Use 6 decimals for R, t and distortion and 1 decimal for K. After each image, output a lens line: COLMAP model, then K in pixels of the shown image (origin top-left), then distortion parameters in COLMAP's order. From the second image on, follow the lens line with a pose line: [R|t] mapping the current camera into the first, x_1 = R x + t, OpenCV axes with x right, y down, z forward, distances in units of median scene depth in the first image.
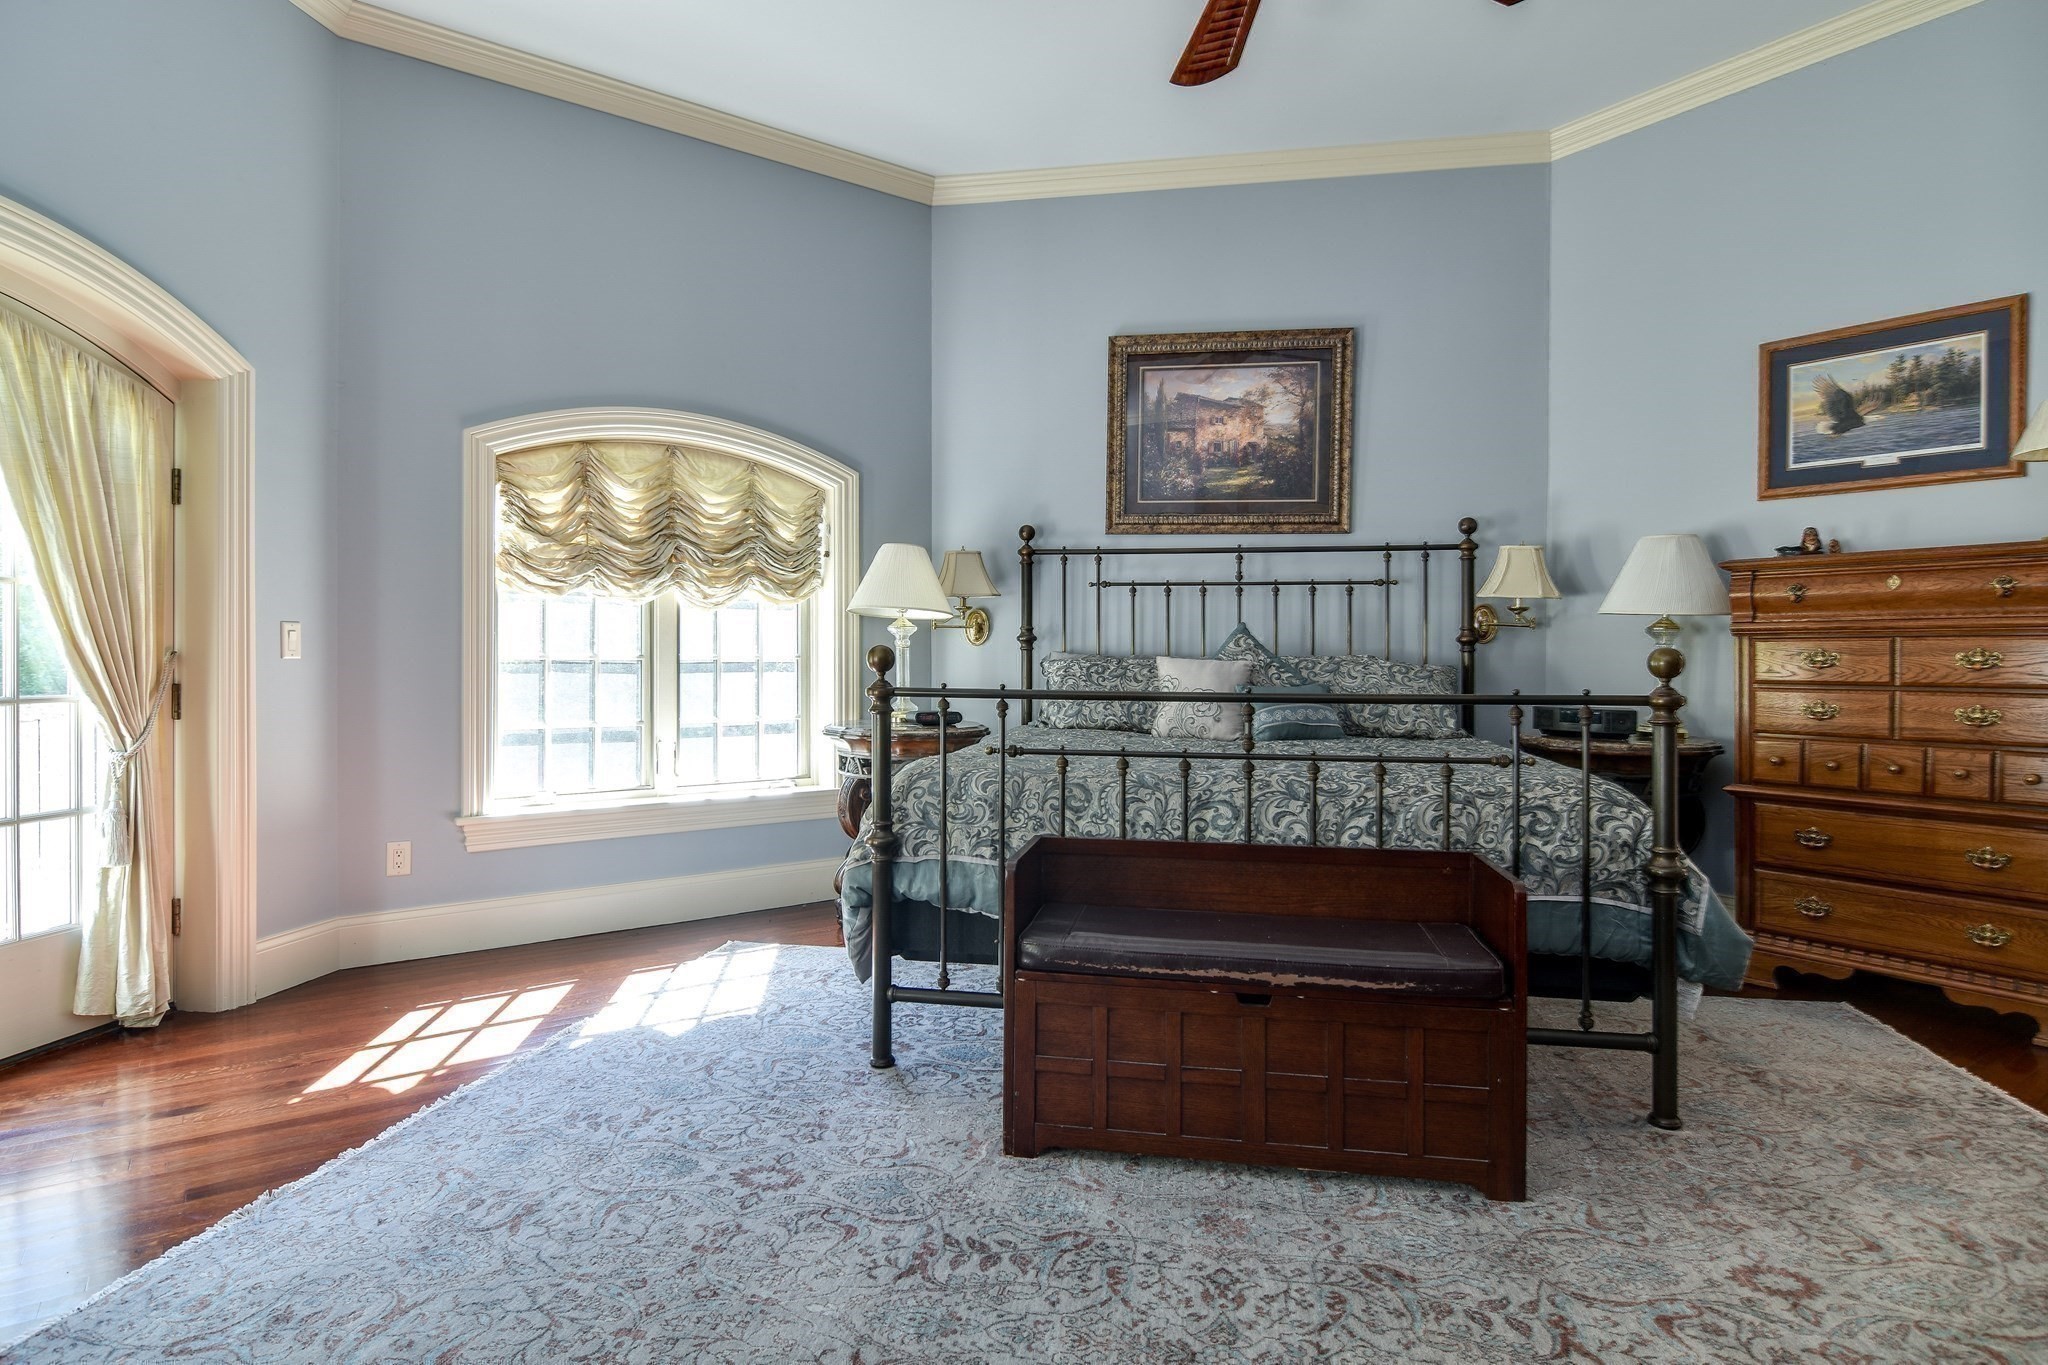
lens RADIAL K [[1087.4, 0, 1012.9], [0, 1087.4, 668.2], [0, 0, 1]] dist [0.001496, 0.000421]
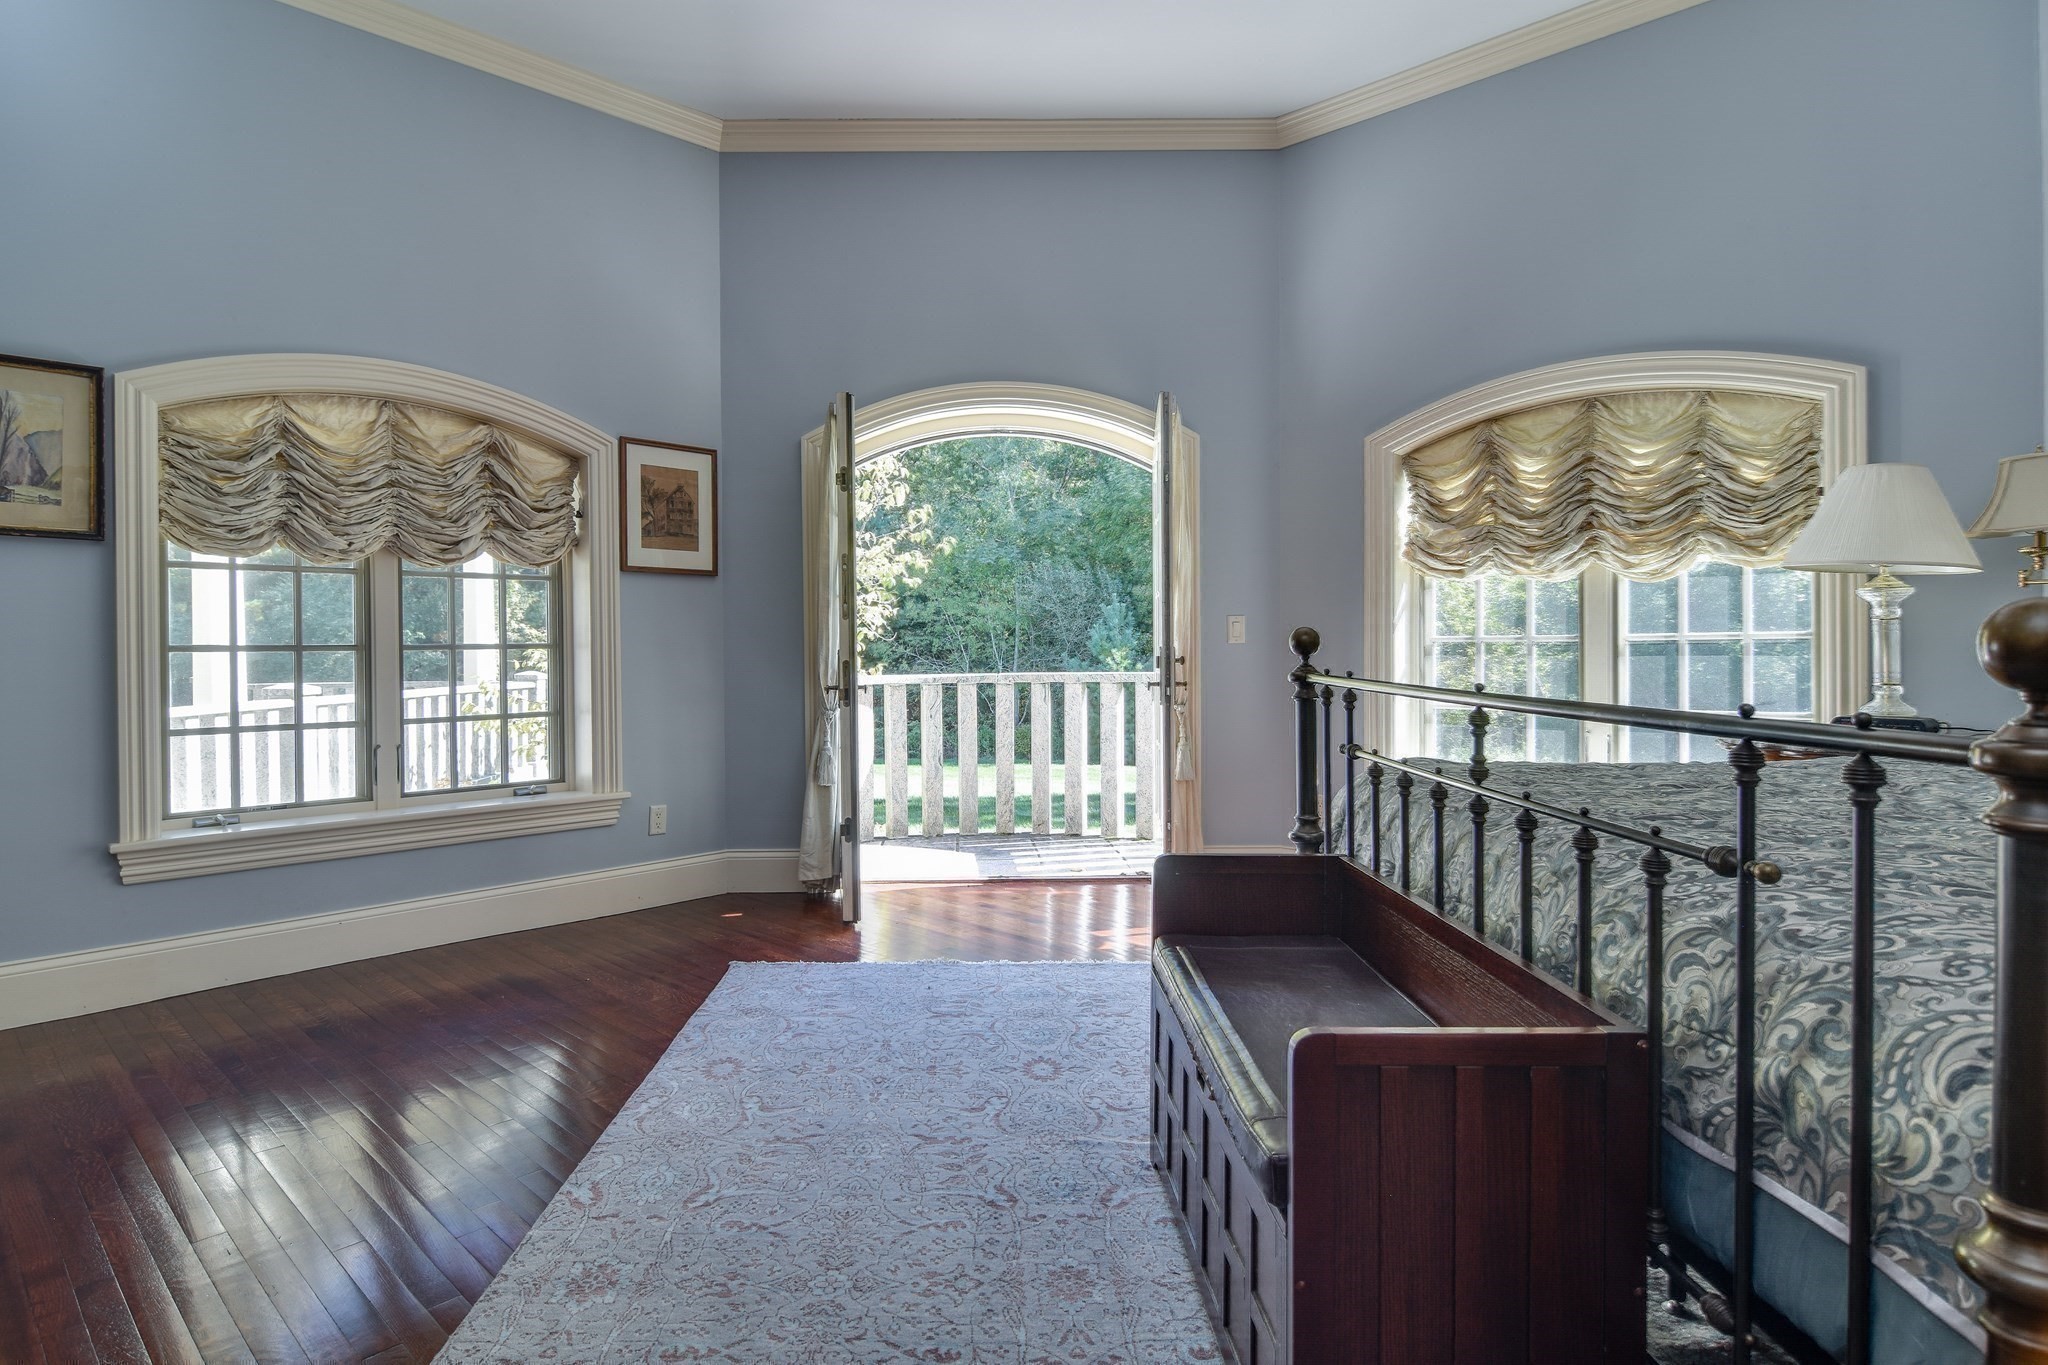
lens RADIAL K [[1087.4, 0, 1011.3], [0, 1087.4, 673.1], [0, 0, 1]] dist [0.001496, 0.000421]
pose [[0.200550, 0.017468, -0.979528, 0.478761], [-0.001579, 0.999845, 0.017507, 0.004732], [0.979682, -0.001965, 0.200547, 0.364776]]
